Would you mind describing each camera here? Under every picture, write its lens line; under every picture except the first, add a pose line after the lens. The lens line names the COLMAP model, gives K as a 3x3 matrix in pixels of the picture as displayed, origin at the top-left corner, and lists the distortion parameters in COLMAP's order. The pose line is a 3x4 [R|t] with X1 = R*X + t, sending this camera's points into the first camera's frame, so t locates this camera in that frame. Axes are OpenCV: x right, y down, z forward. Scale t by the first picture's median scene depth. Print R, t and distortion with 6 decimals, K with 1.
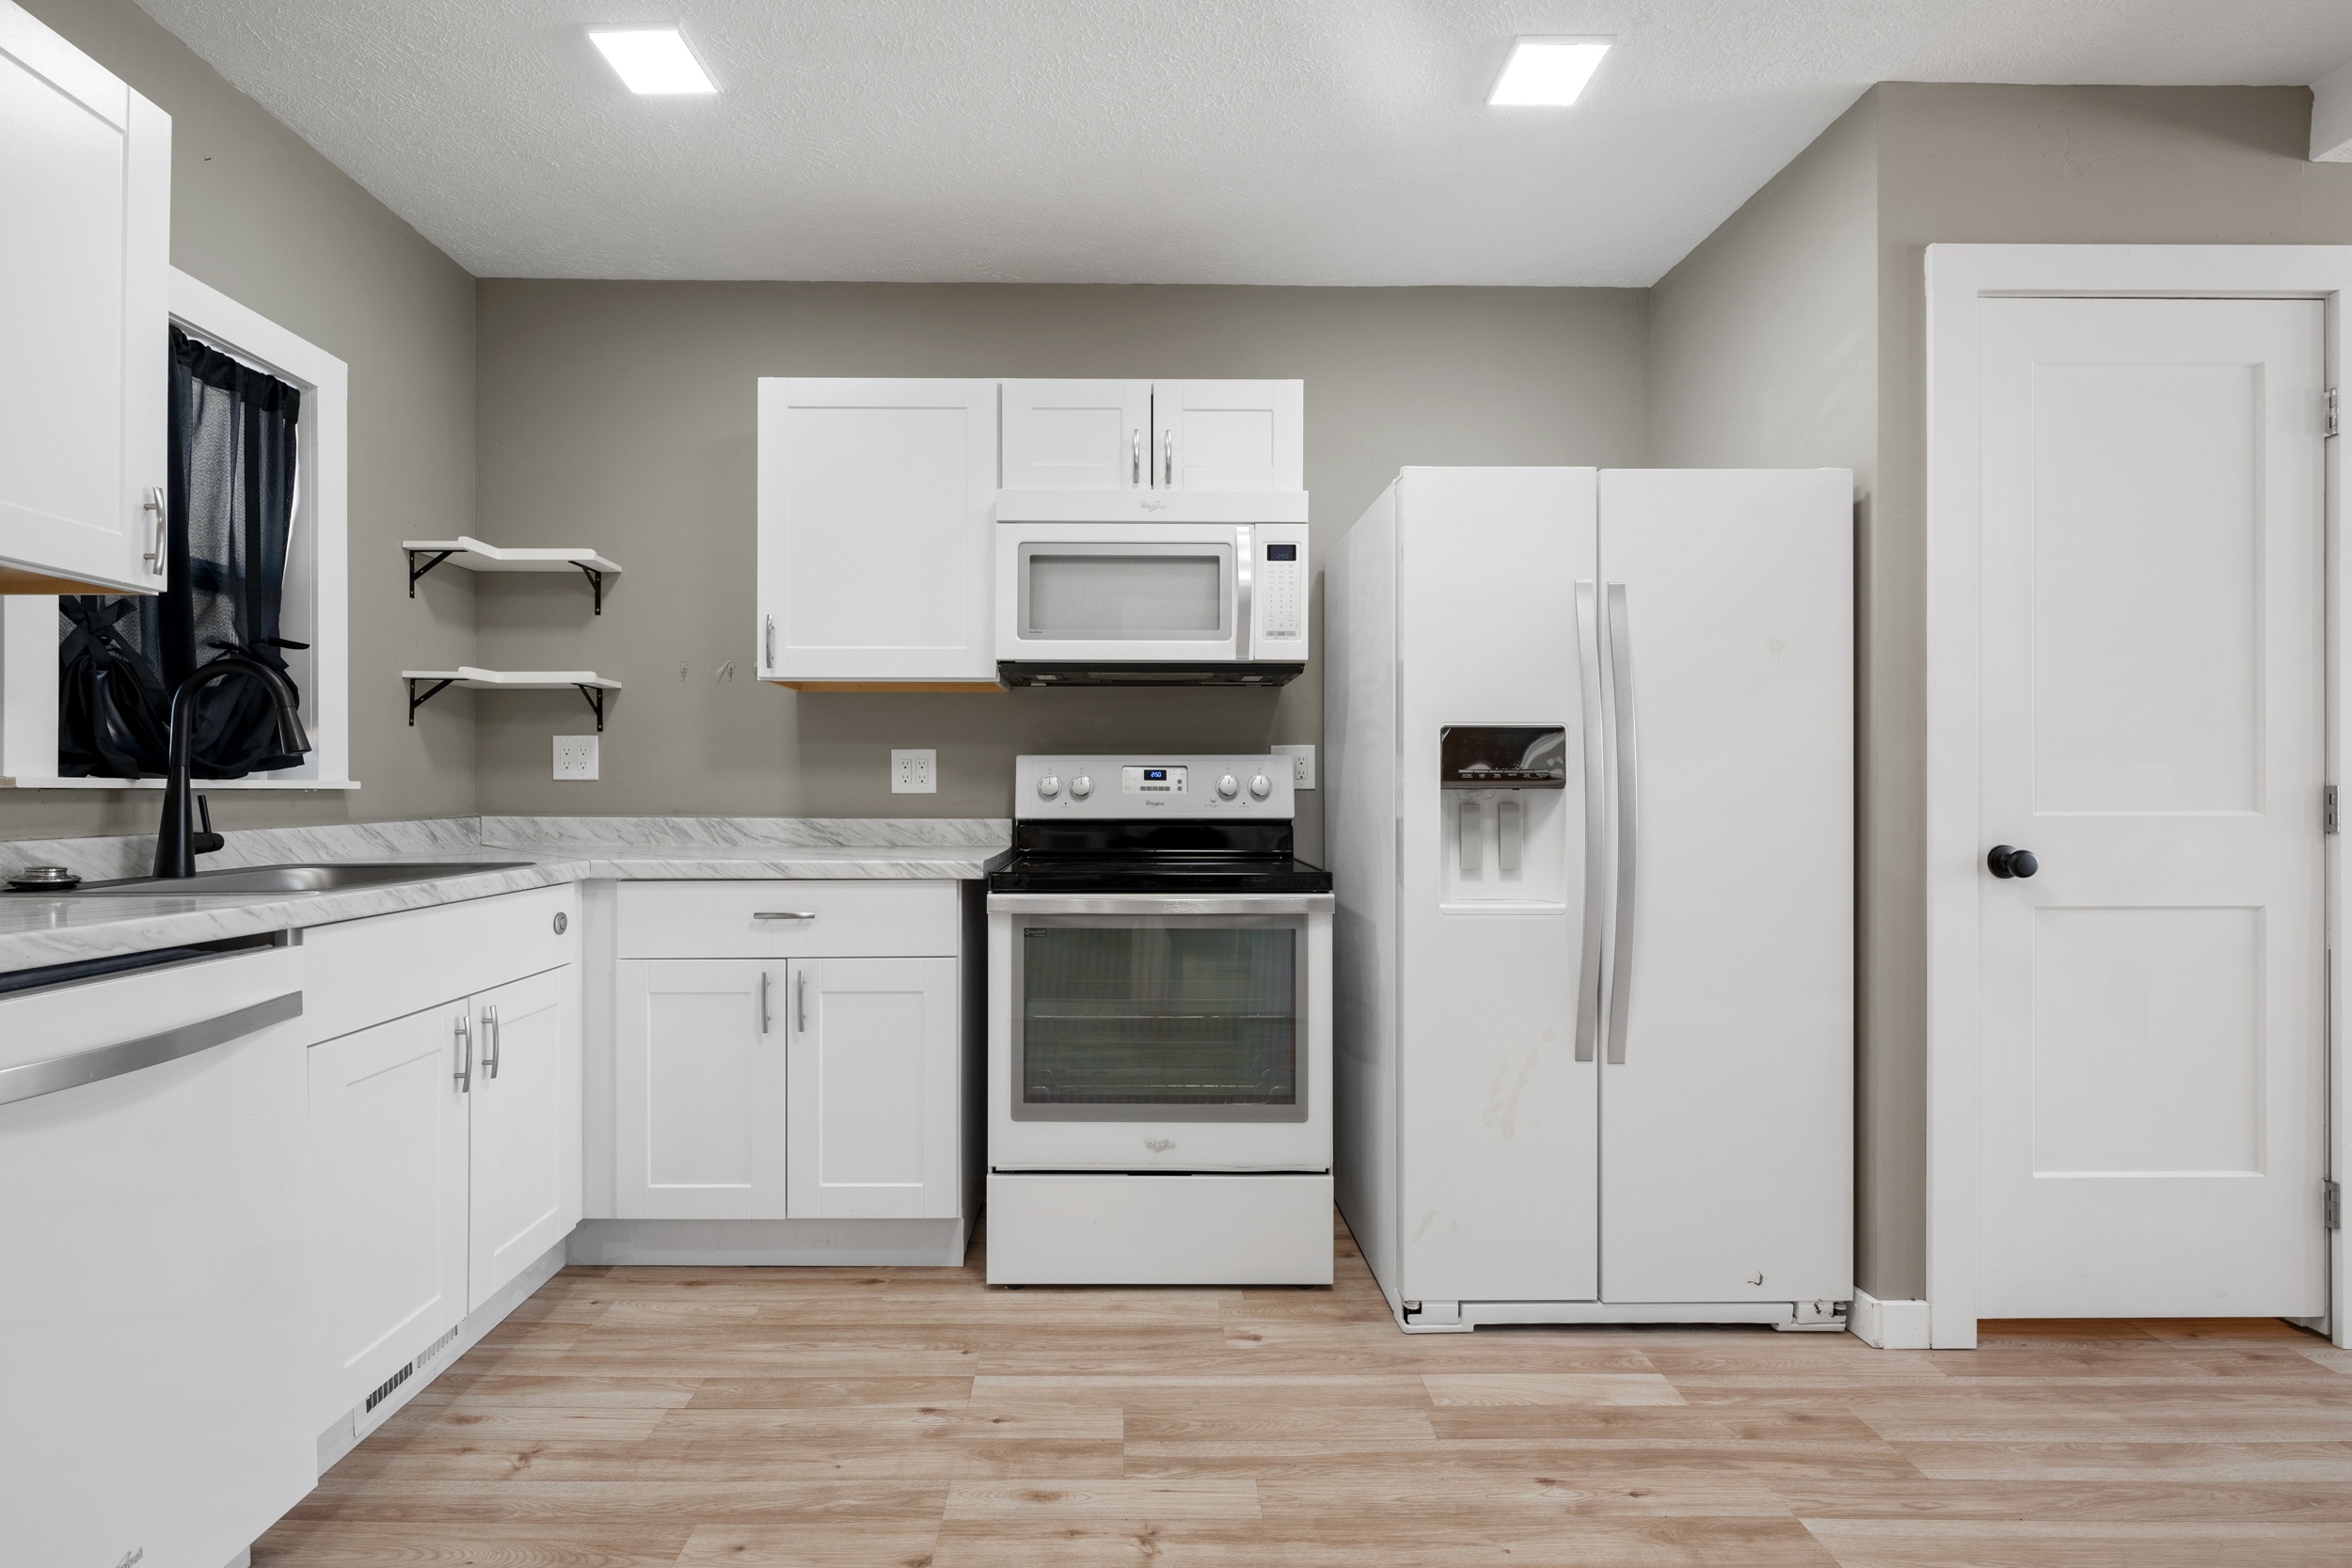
lens RADIAL K [[1045.9, 0, 1130.8], [0, 1045.9, 786.5], [0, 0, 1]] dist [-0.003663, 0.000644]
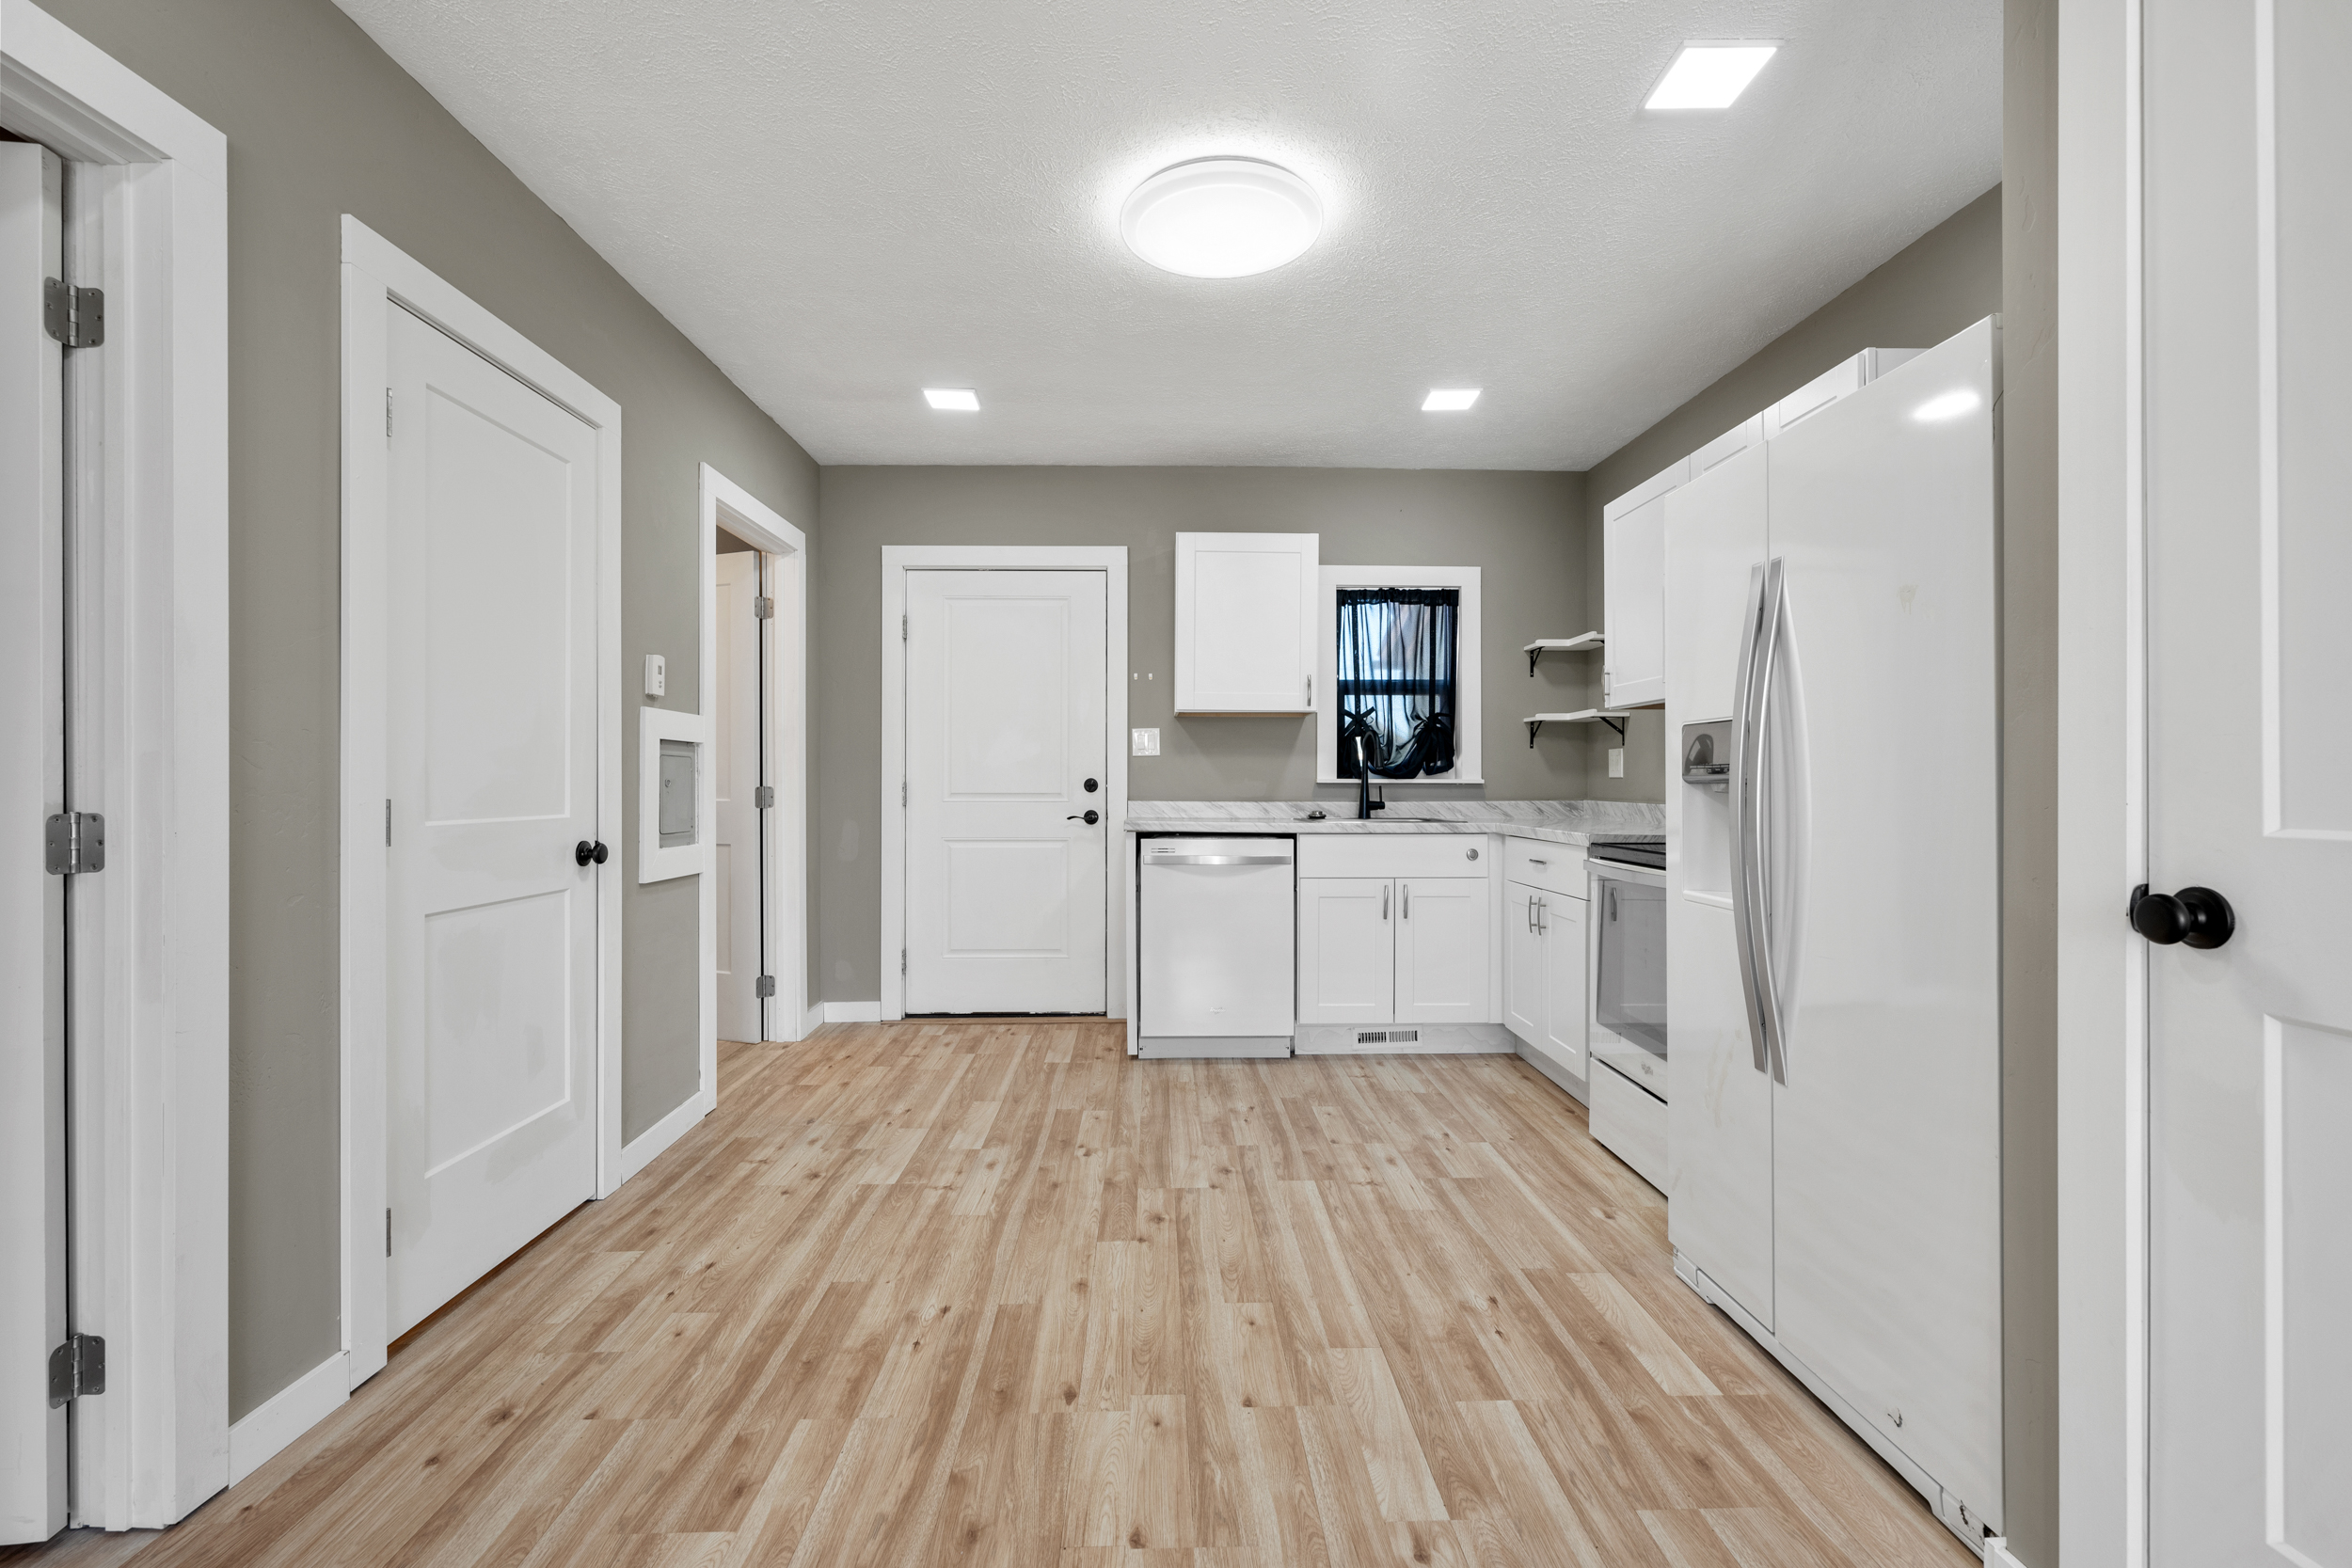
lens RADIAL K [[1045.9, 0, 1192.2], [0, 1045.9, 782.0], [0, 0, 1]] dist [-0.003663, 0.000644]
pose [[0.027978, -0.000888, -0.999608, 1.266363], [0.001334, 0.999999, -0.000851, 0.001395], [0.999608, -0.001310, 0.027979, 0.424430]]
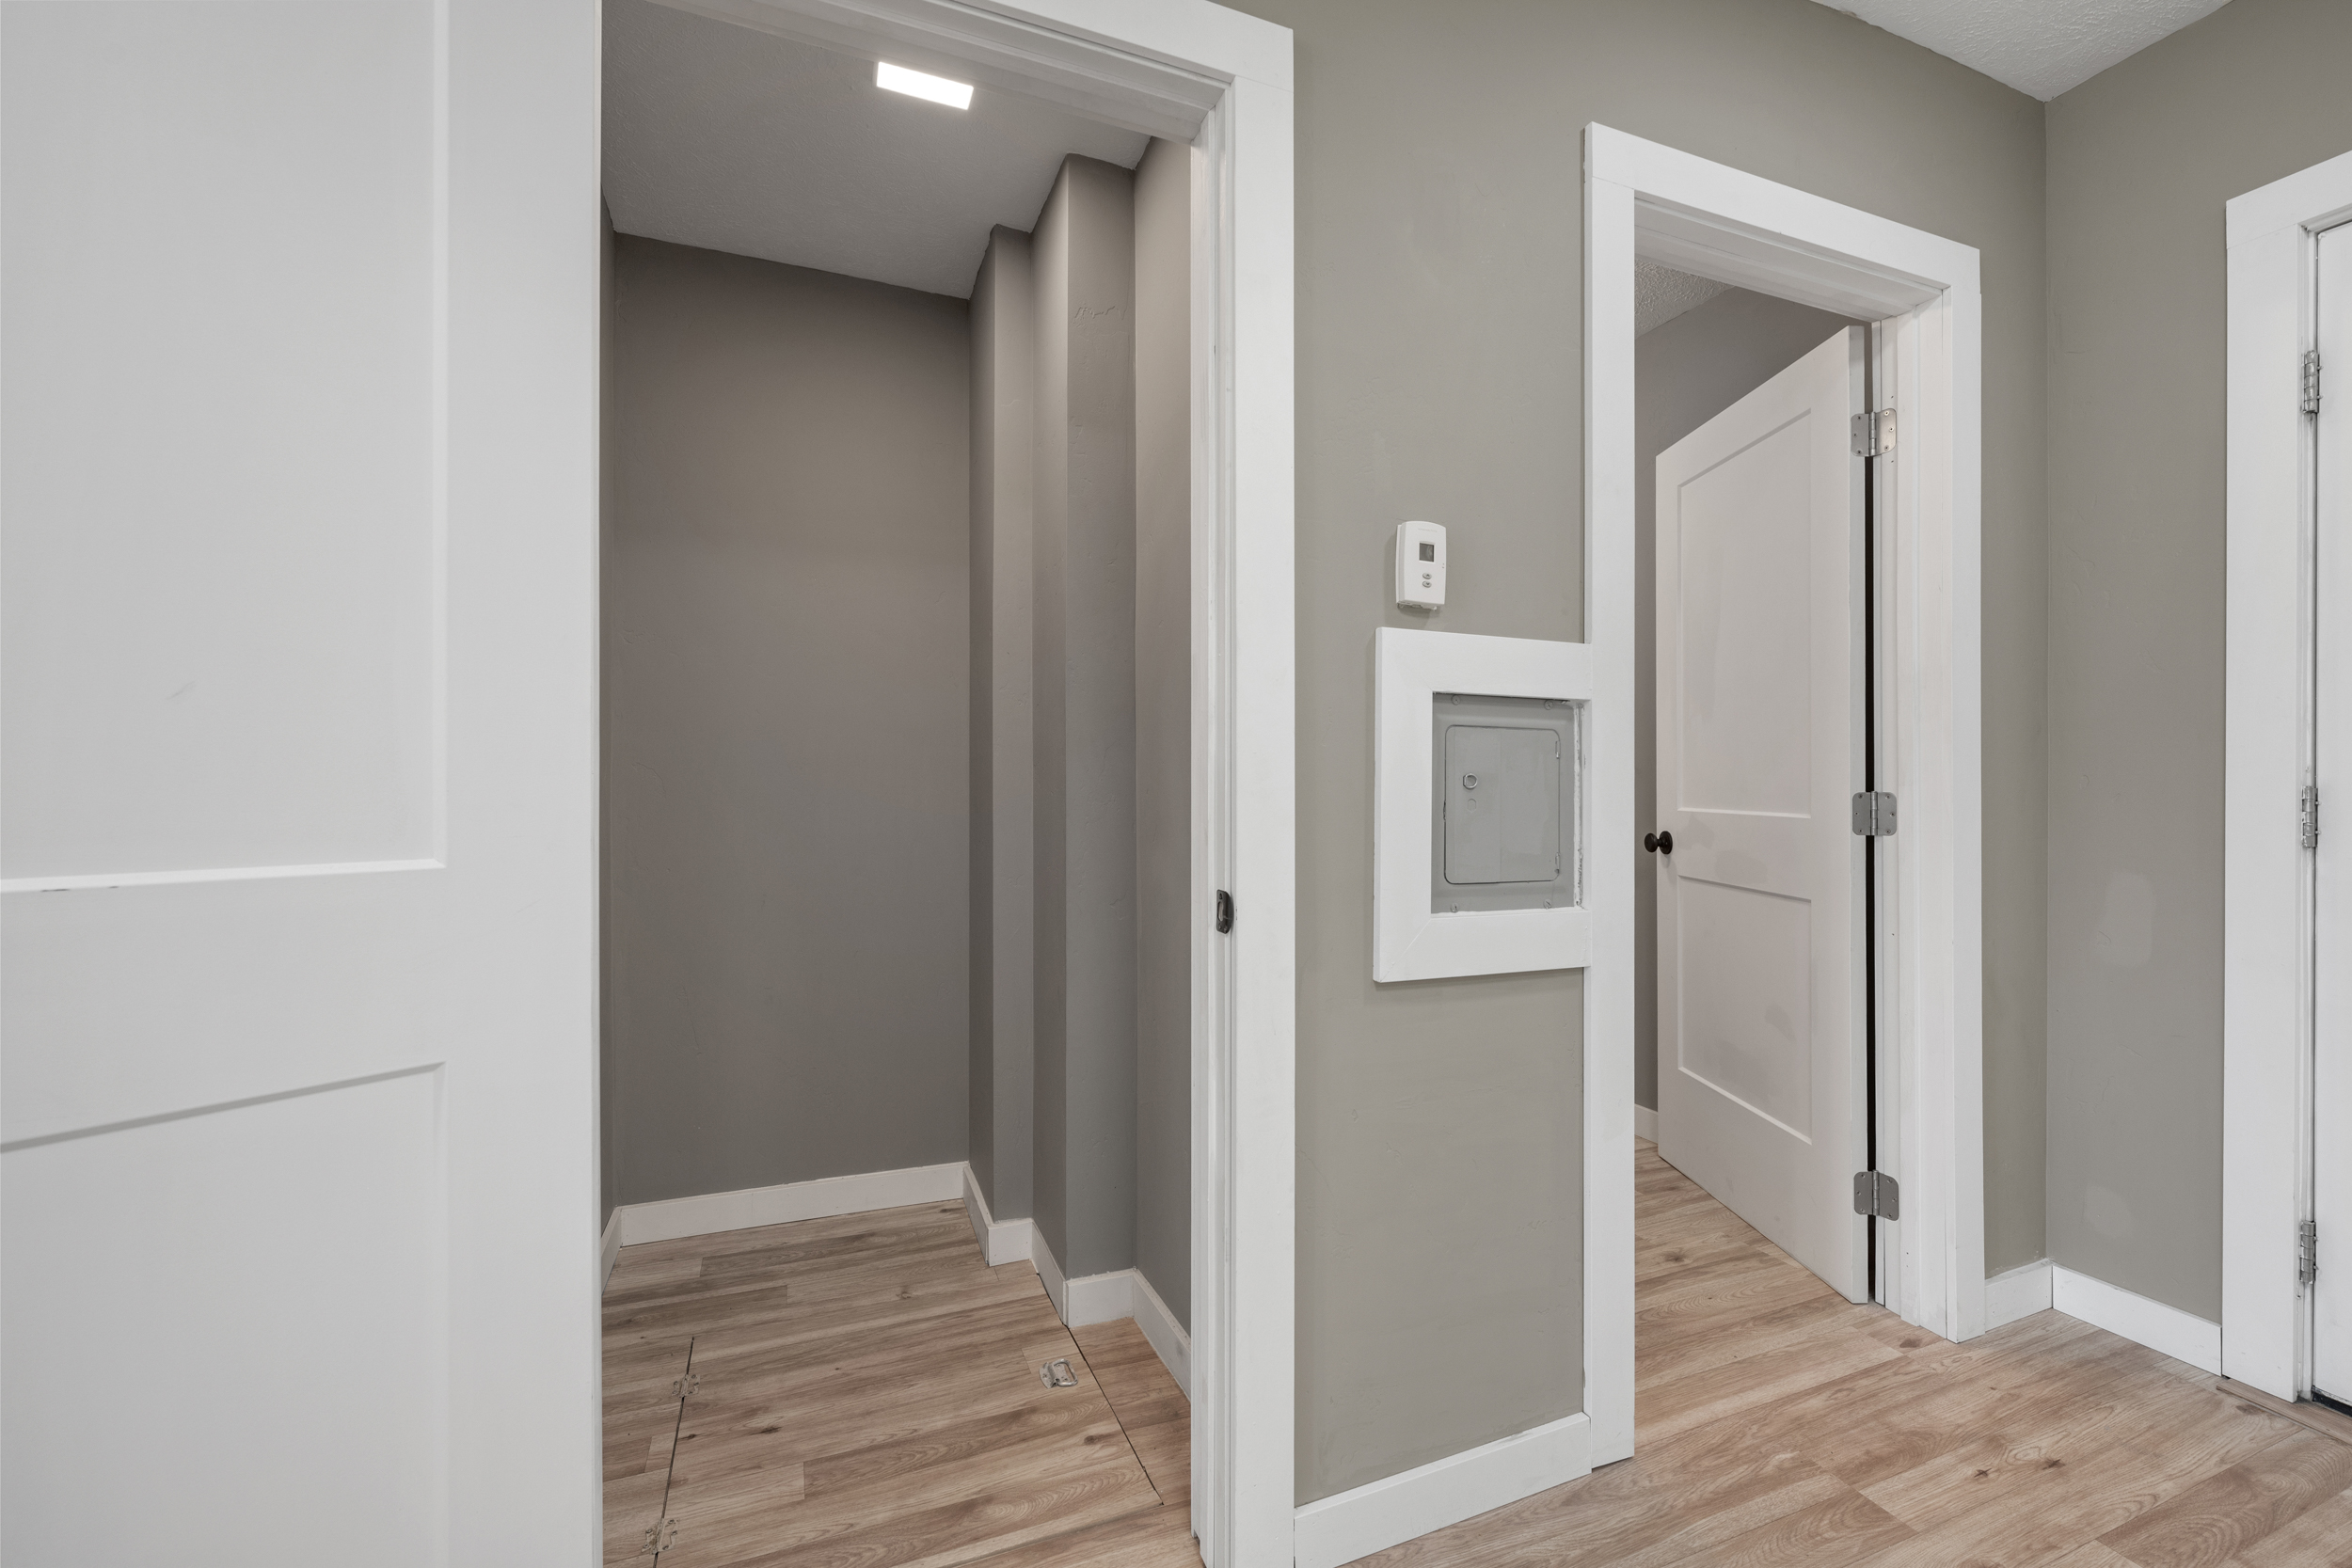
lens RADIAL K [[951.9, 0, 1175.8], [0, 951.9, 777.0], [0, 0, 1]] dist [-0.003768, 0.000240]
pose [[-0.936612, -0.008461, -0.350266, 0.264218], [-0.005755, 0.999945, -0.008766, 0.004161], [0.350321, -0.006195, -0.936609, 0.288308]]
